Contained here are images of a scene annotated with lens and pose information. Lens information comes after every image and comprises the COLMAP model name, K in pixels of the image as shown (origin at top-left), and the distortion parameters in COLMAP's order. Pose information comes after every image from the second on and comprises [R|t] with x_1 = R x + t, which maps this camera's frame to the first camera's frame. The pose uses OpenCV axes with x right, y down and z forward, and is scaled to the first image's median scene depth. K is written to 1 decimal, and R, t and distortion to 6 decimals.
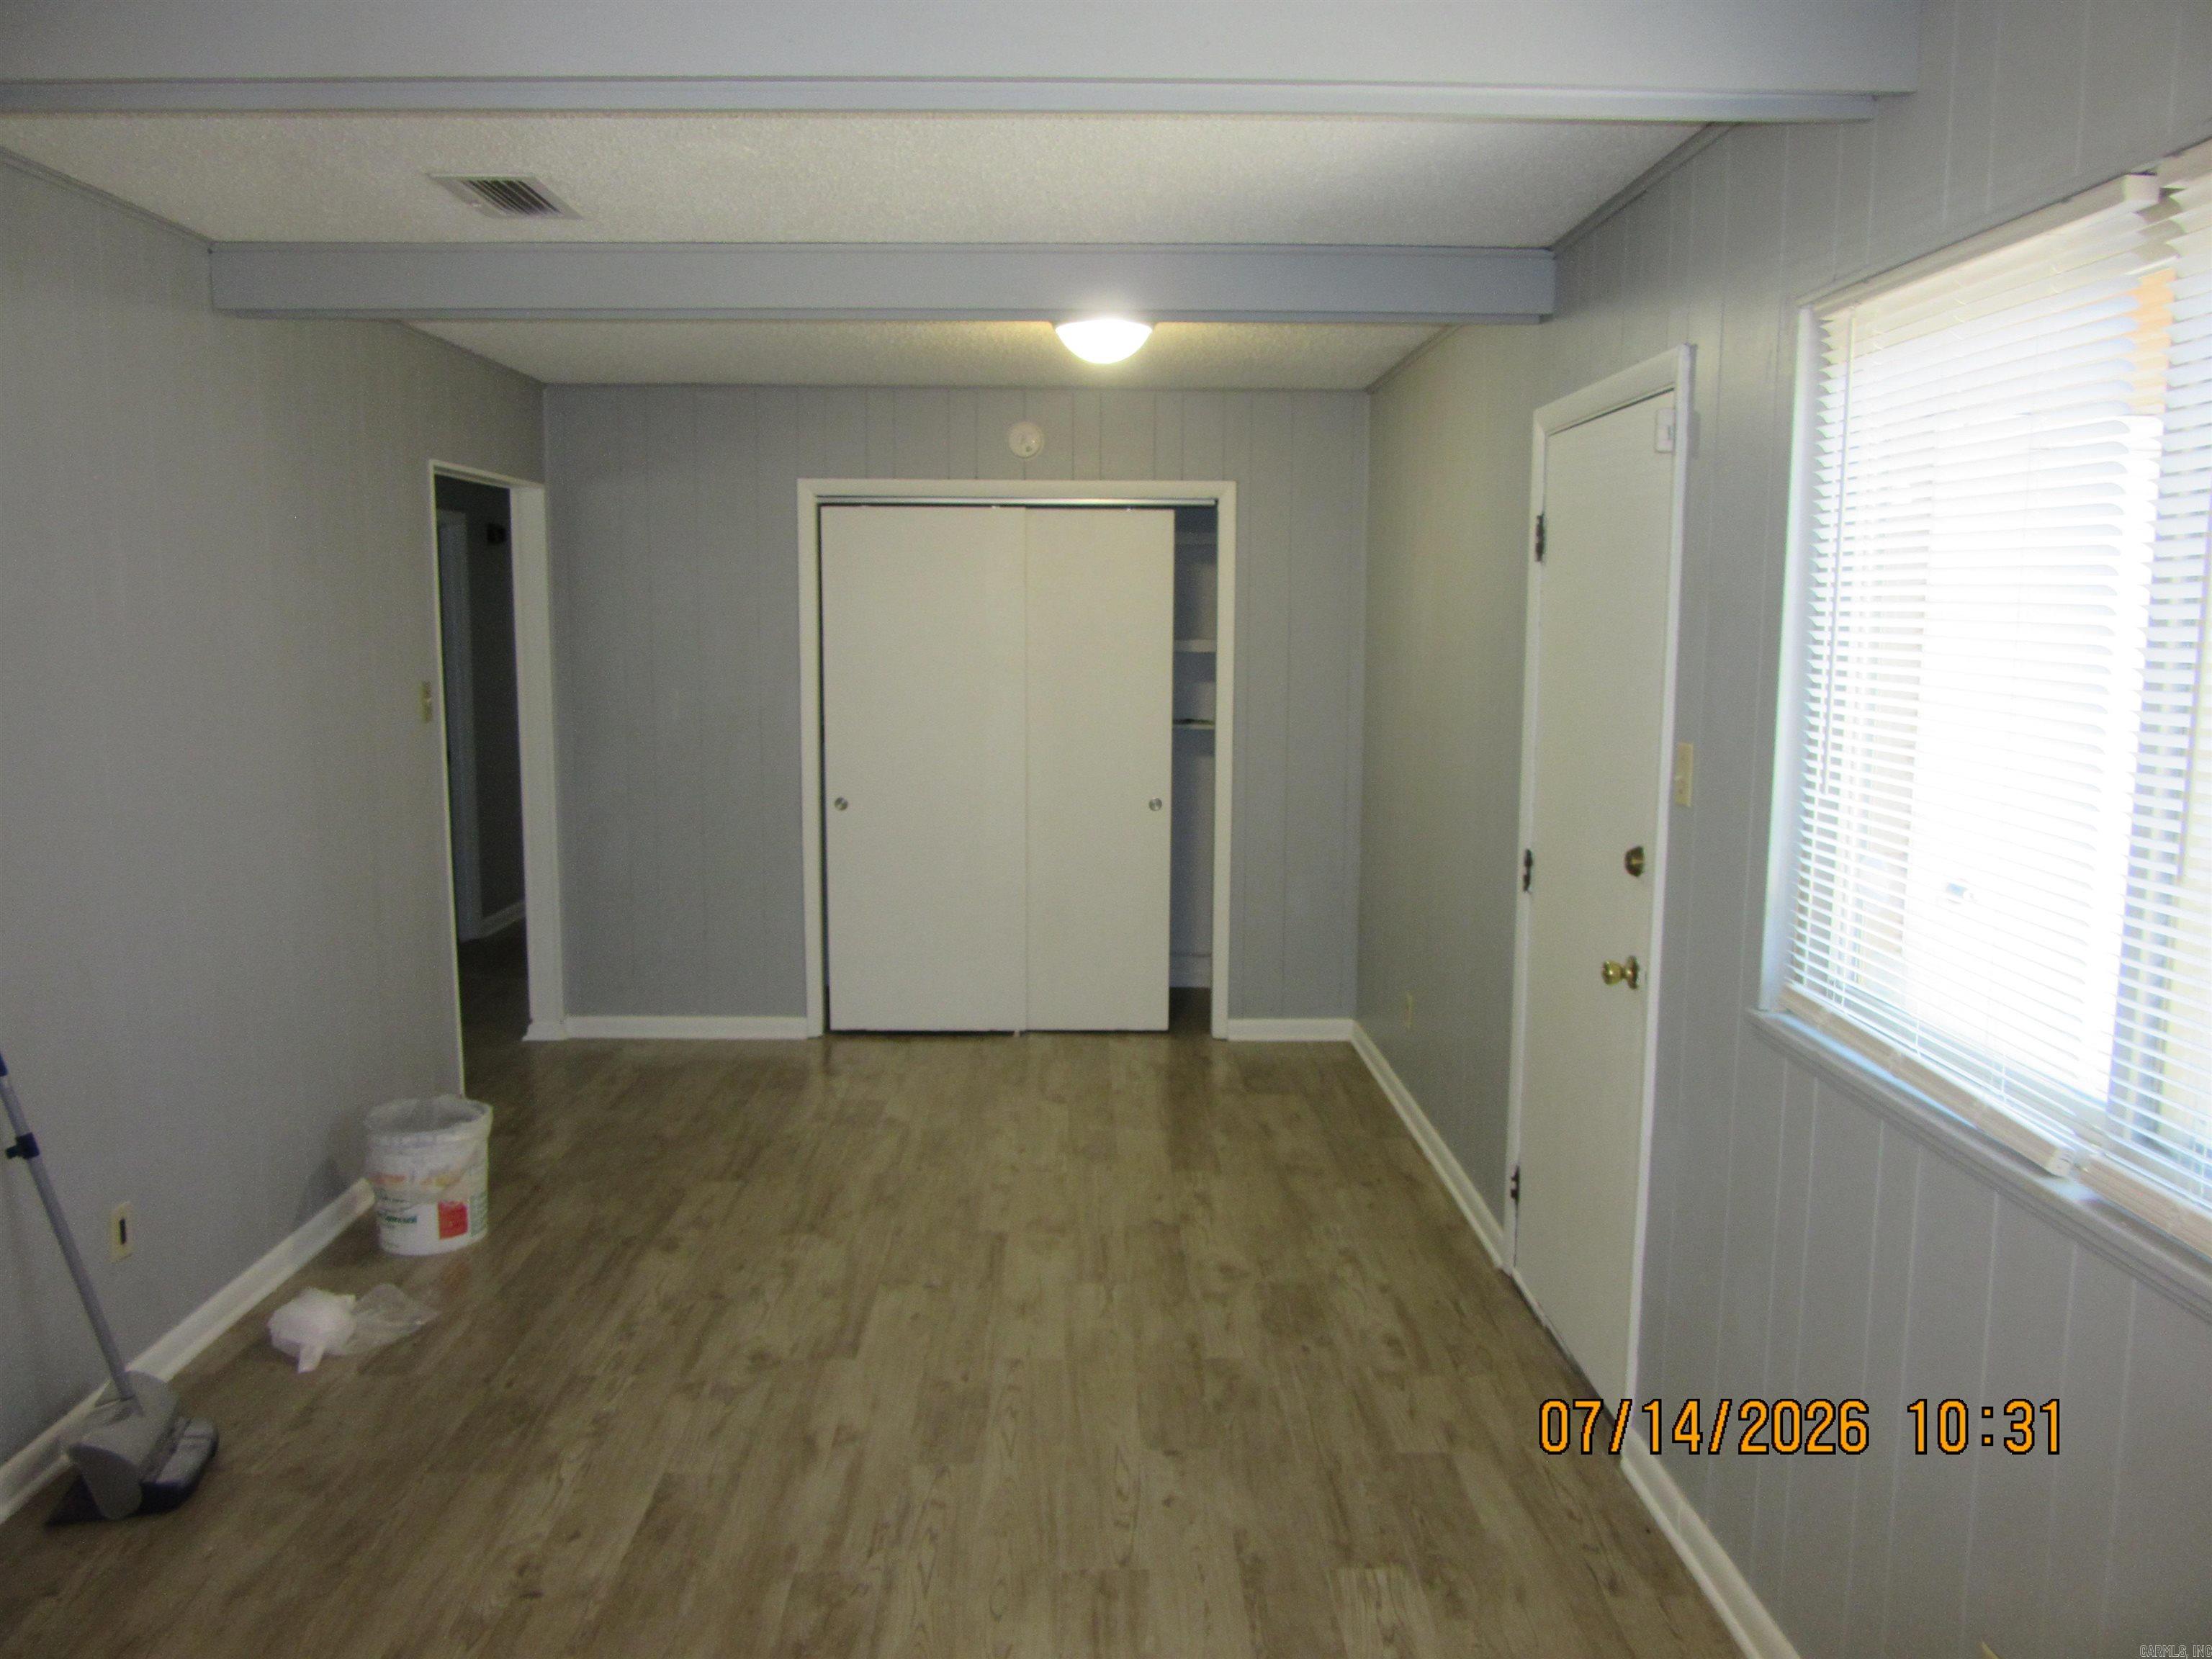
lens RADIAL K [[1661.5, 0, 1106.0], [0, 1661.5, 827.6], [0, 0, 1]] dist [-0.005232, -0.002740]
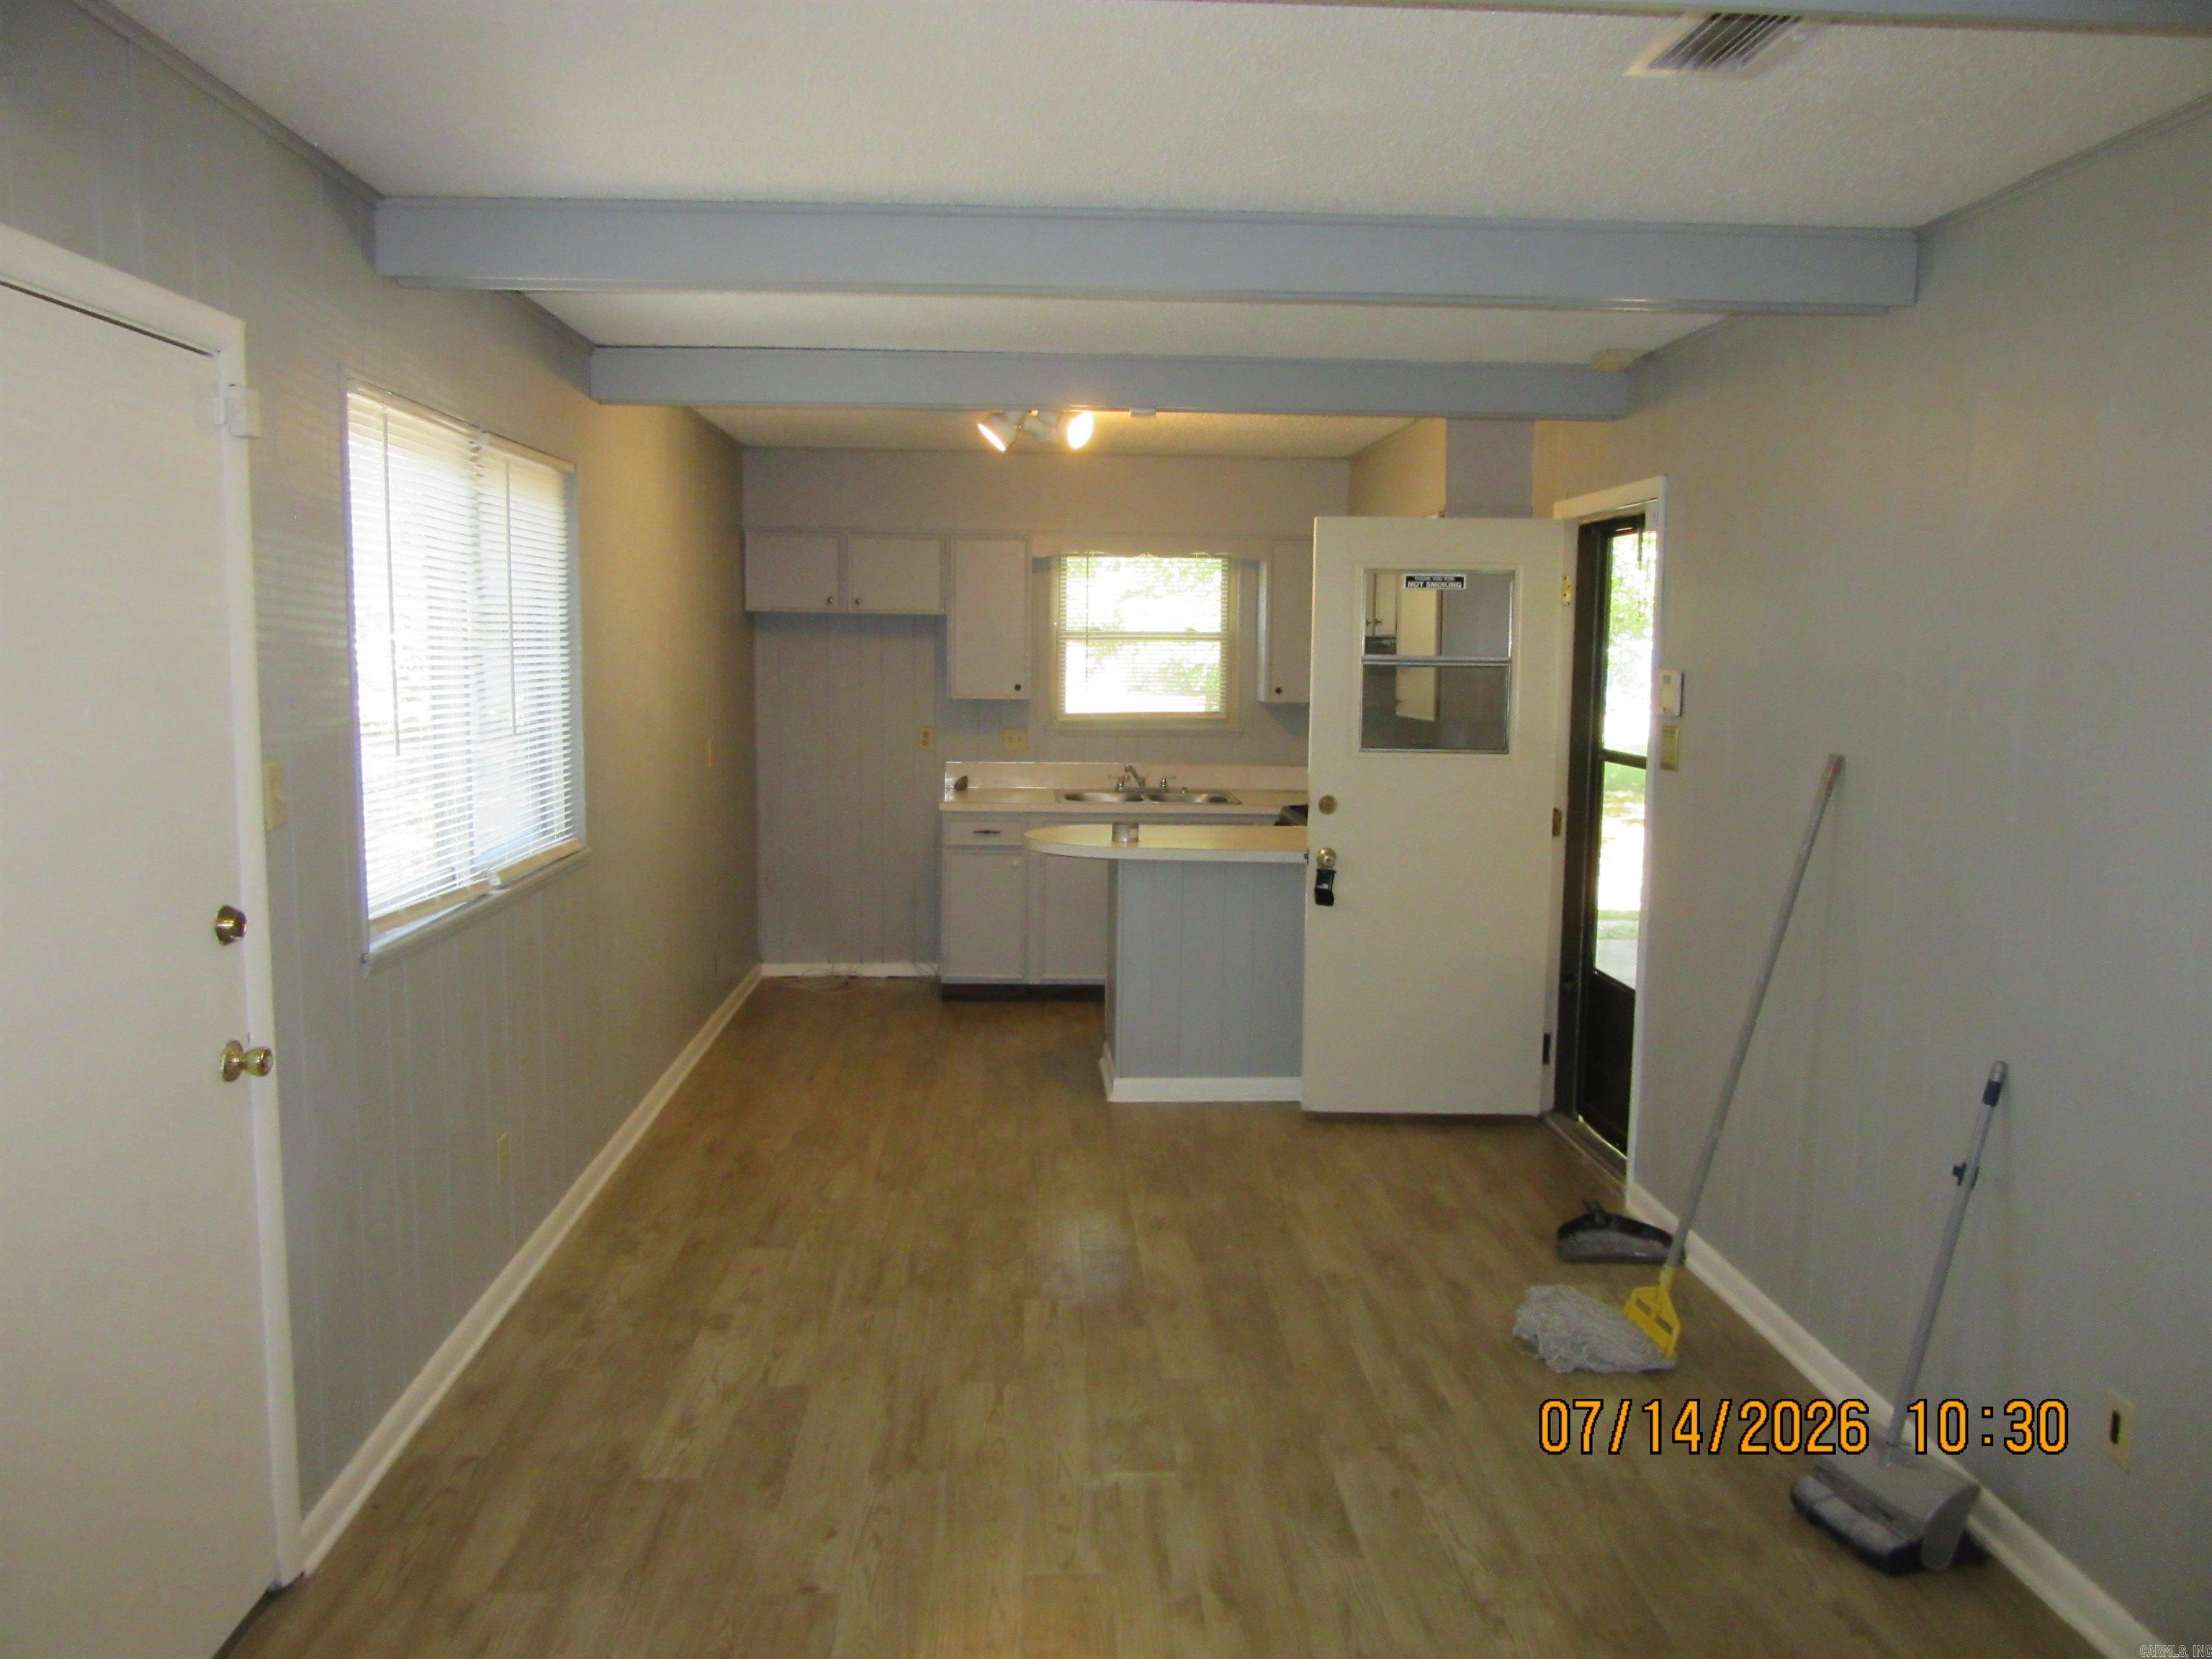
lens RADIAL K [[1661.5, 0, 1104.5], [0, 1661.5, 831.9], [0, 0, 1]] dist [-0.005232, -0.002740]
pose [[-0.999435, -0.011803, -0.031480, -0.087615], [-0.019116, 0.969768, 0.243277, -0.236350], [0.027657, 0.243741, -0.969446, 1.833459]]
